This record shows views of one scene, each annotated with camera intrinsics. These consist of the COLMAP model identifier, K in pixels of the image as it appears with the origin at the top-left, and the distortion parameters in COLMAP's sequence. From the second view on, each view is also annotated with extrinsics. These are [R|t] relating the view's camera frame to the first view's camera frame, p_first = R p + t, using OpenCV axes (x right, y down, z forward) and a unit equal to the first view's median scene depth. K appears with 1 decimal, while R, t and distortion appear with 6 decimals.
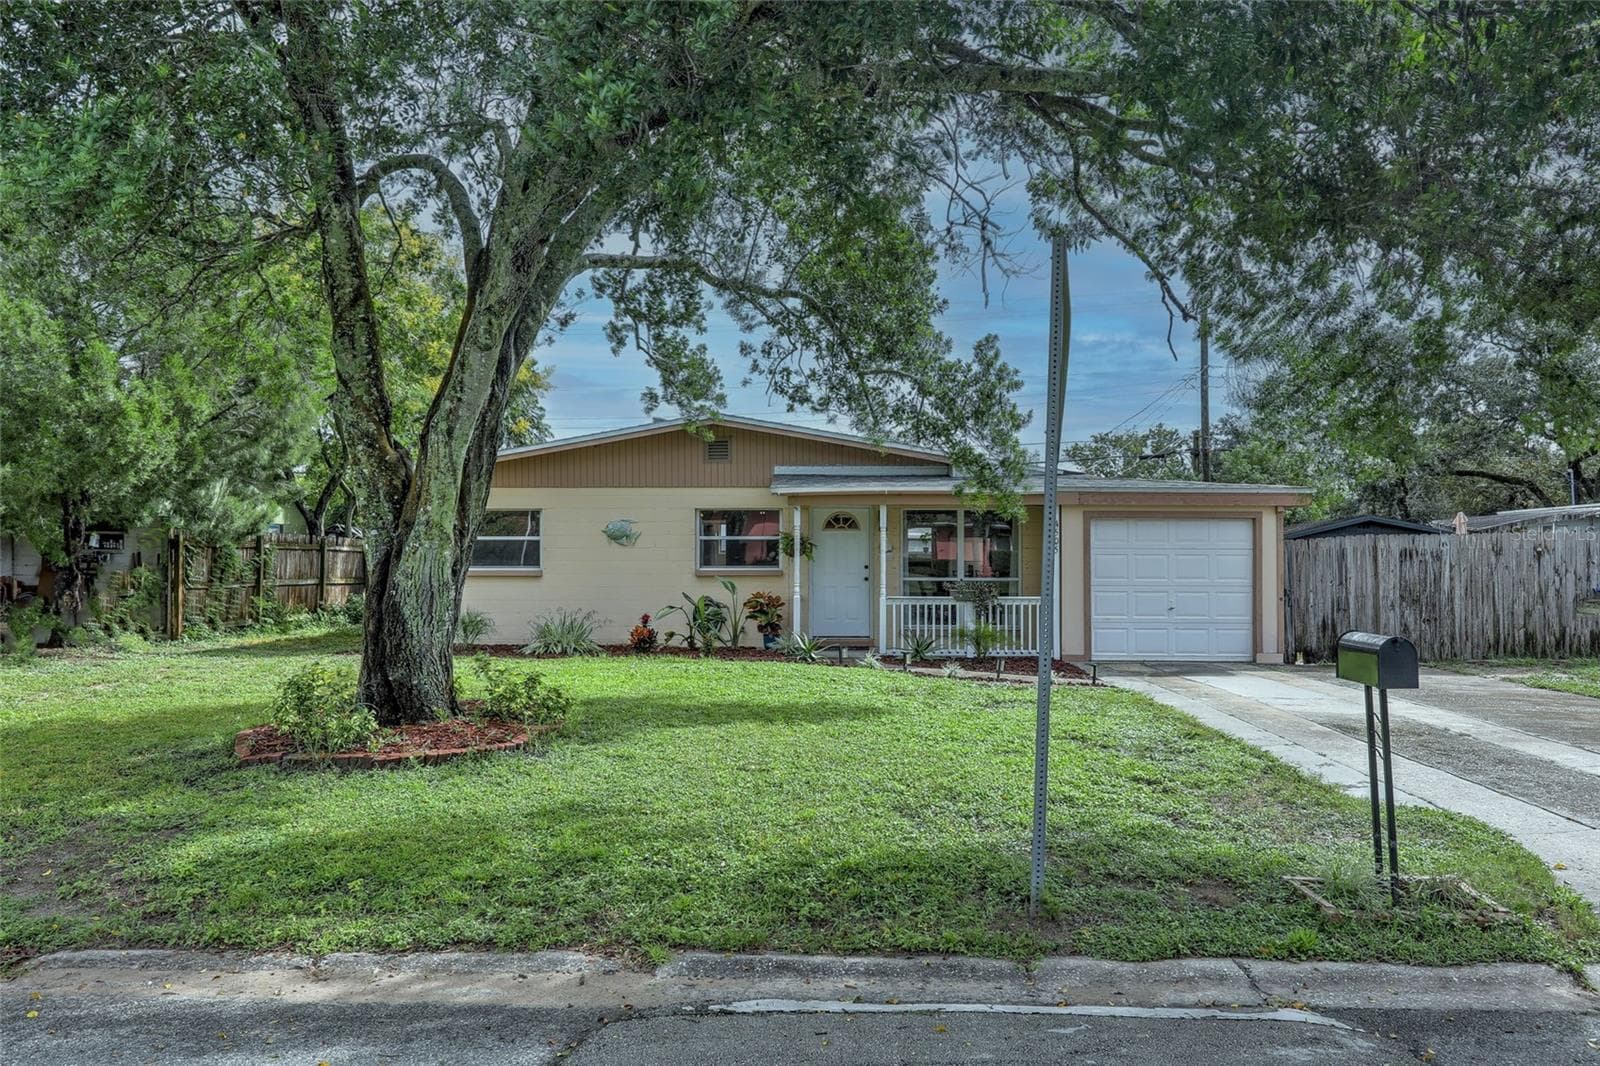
lens RADIAL K [[1157.6, 0, 800.0], [0, 1157.6, 533.0], [0, 0, 1]] dist [-0.008431, -0.003367]
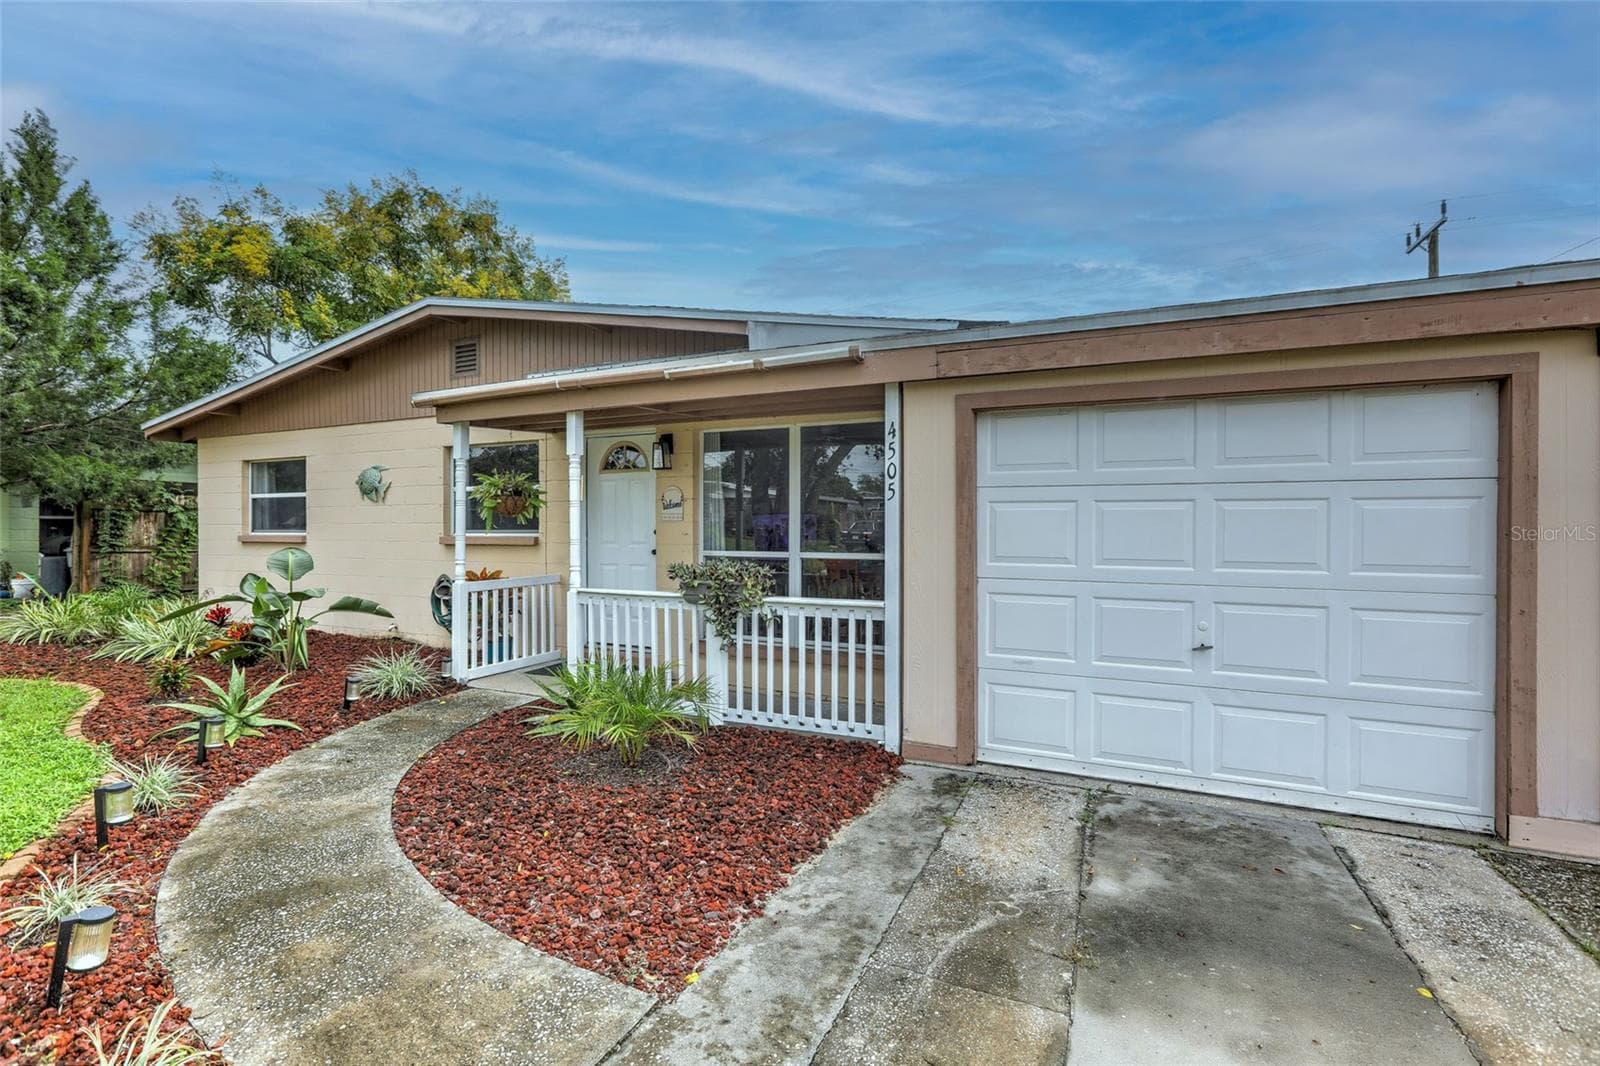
lens RADIAL K [[733.9, 0, 794.6], [0, 733.9, 531.7], [0, 0, 1]] dist [-0.002646, 0.000449]
pose [[0.913479, 0.001397, -0.406884, 0.299651], [0.009625, 0.999640, 0.025040, 0.022111], [0.406772, -0.026790, 0.913137, 0.744471]]
